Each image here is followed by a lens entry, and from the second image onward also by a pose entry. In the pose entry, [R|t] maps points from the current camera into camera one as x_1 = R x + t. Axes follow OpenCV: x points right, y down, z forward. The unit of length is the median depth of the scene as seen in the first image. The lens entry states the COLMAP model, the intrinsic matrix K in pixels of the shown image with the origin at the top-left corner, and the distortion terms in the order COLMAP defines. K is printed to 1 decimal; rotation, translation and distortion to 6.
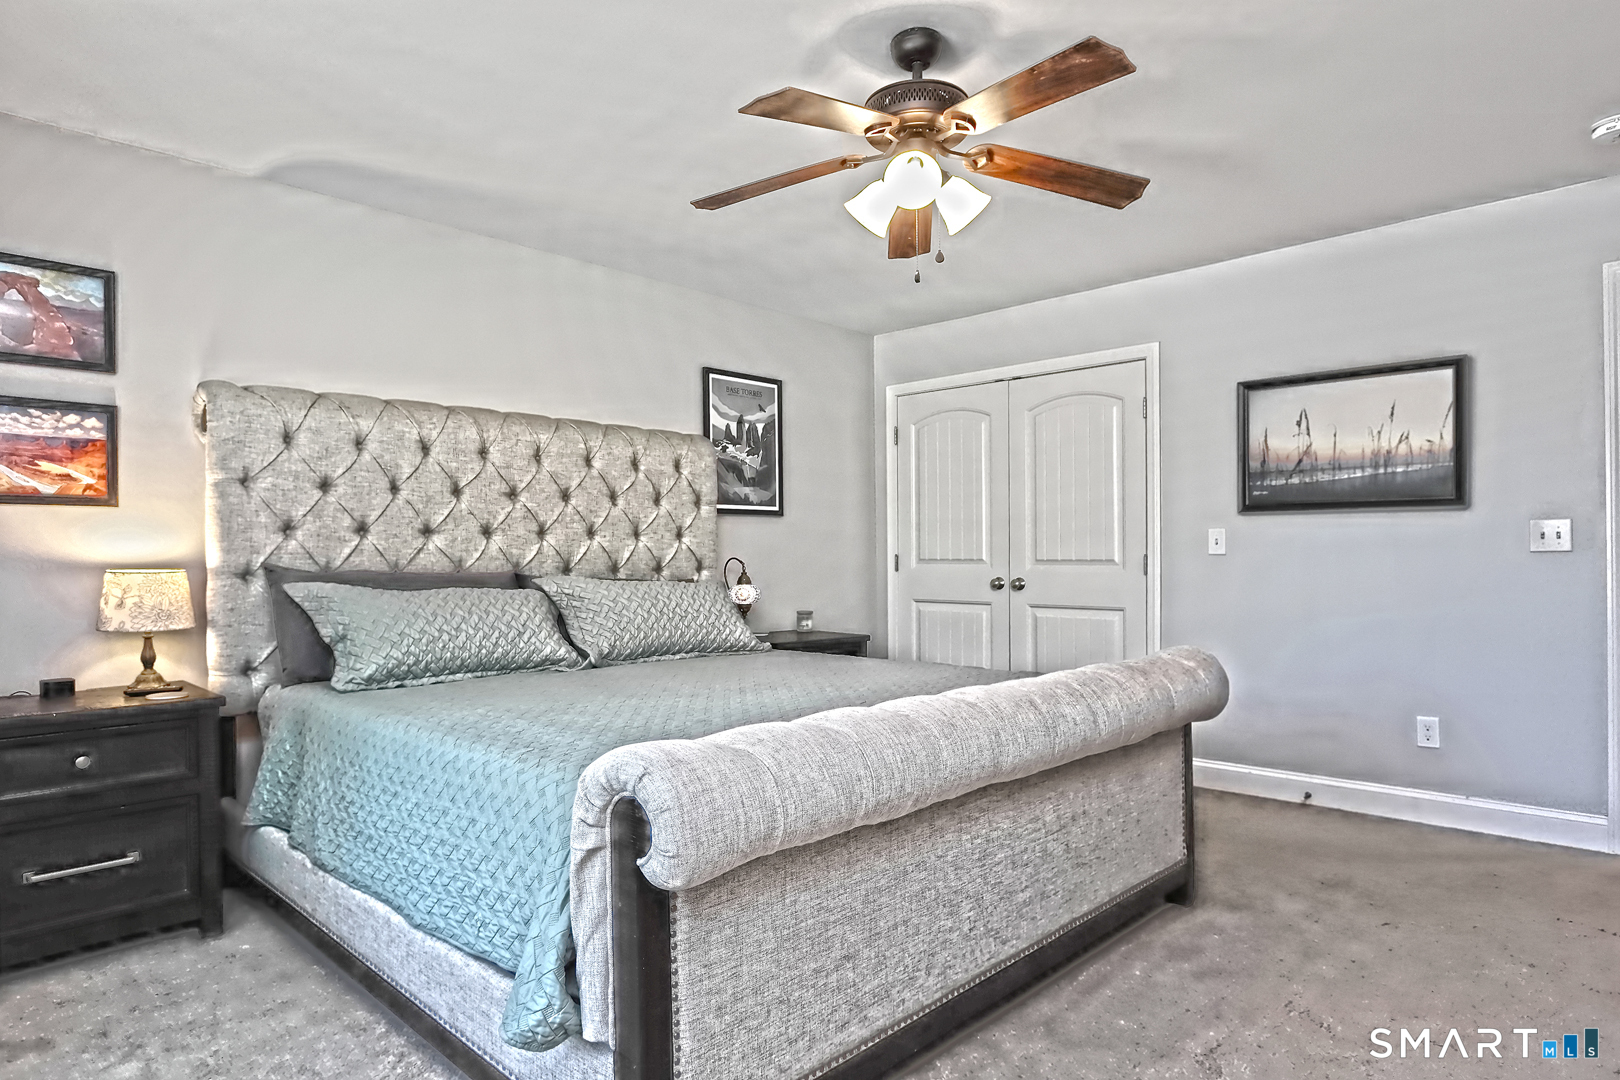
lens RADIAL K [[902.7, 0, 810.0], [0, 902.7, 540.0], [0, 0, 1]] dist [-0.001591, 0.000403]
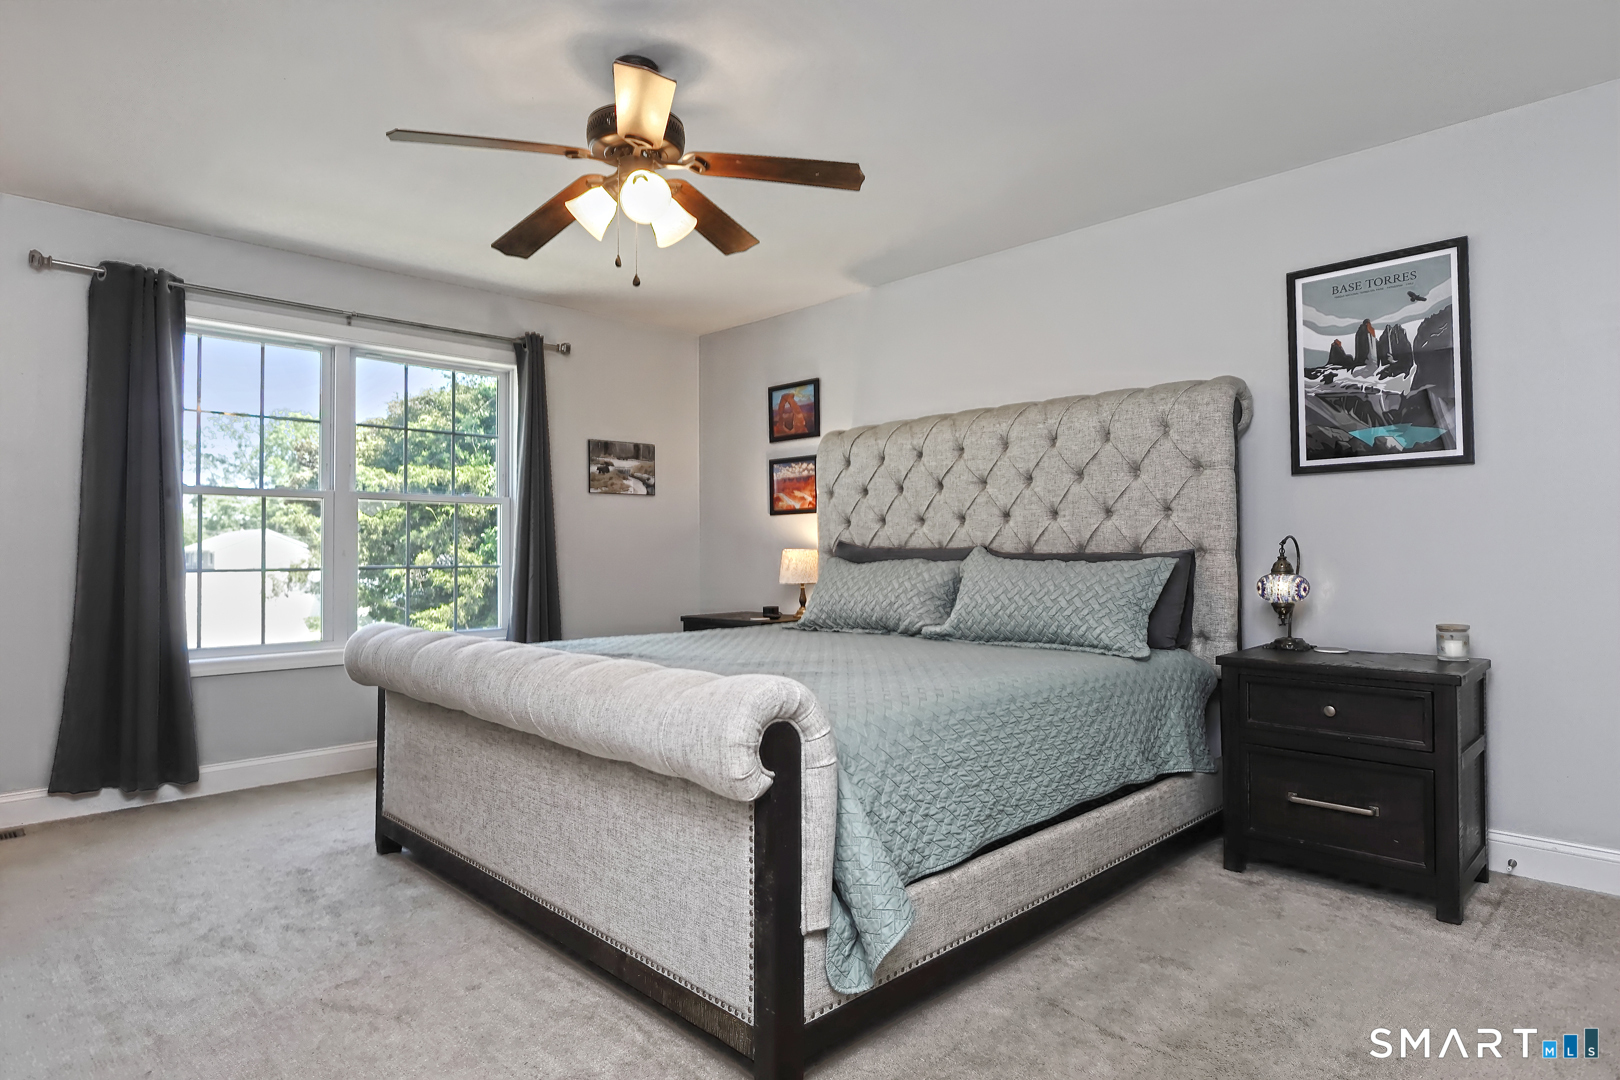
lens RADIAL K [[902.7, 0, 810.0], [0, 902.7, 540.0], [0, 0, 1]] dist [-0.001591, 0.000403]
pose [[0.002640, -0.010695, -0.999939, 0.592858], [0.024065, 0.999654, -0.010629, 0.020353], [0.999707, -0.024036, 0.002896, 0.596825]]
